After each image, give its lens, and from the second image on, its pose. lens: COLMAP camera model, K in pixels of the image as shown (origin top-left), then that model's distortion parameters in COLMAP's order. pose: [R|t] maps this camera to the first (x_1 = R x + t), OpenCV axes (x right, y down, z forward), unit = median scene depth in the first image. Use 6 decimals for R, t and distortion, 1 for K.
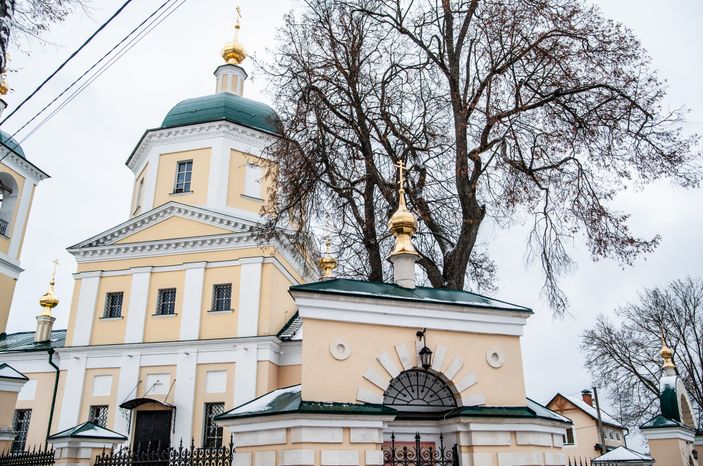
lens RADIAL K [[599.7, 0, 359.4], [0, 599.7, 232.7], [0, 0, 1]] dist [-0.133513, 0.147370]
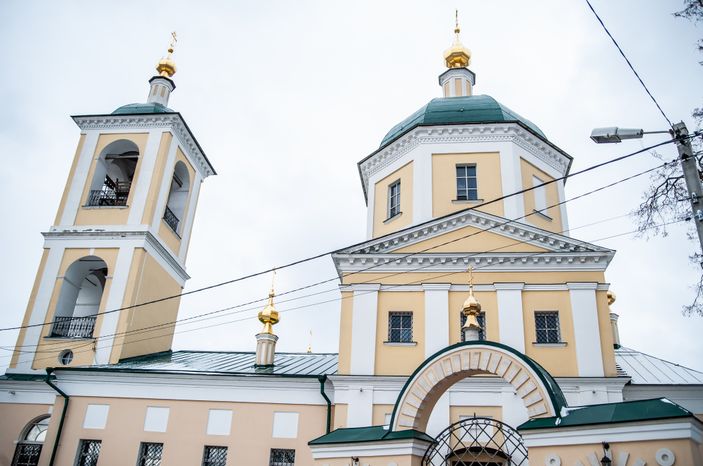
lens RADIAL K [[598.4, 0, 351.5], [0, 598.4, 233.0], [0, 0, 1]] dist [-0.122881, 0.131425]
pose [[0.995446, 0.090600, 0.029652, -0.501034], [-0.088142, 0.993224, -0.075747, 0.059886], [-0.036313, 0.072788, 0.996686, 0.166507]]
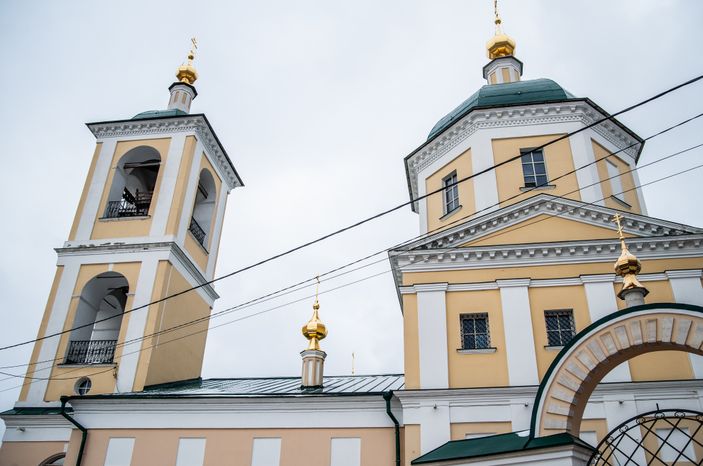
lens RADIAL K [[599.7, 0, 359.4], [0, 599.7, 232.7], [0, 0, 1]] dist [-0.133513, 0.147370]
pose [[0.998450, 0.053478, 0.015427, -0.548693], [-0.050822, 0.988980, -0.139053, 0.107998], [-0.022693, 0.138053, 0.990165, 0.282255]]
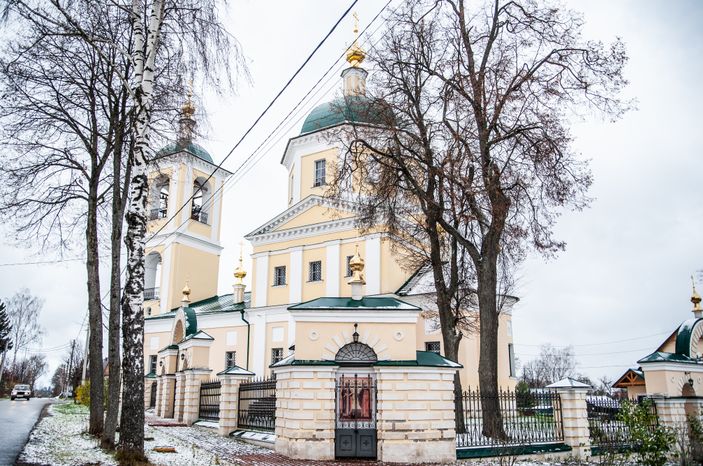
lens RADIAL K [[578.2, 0, 351.2], [0, 578.2, 243.2], [0, 0, 1]] dist [-0.065494, 0.012094]
pose [[0.941419, -0.073836, -0.329058, 0.177055], [0.115138, 0.987480, 0.107827, -0.074240], [0.316977, -0.139397, 0.938133, -0.186882]]
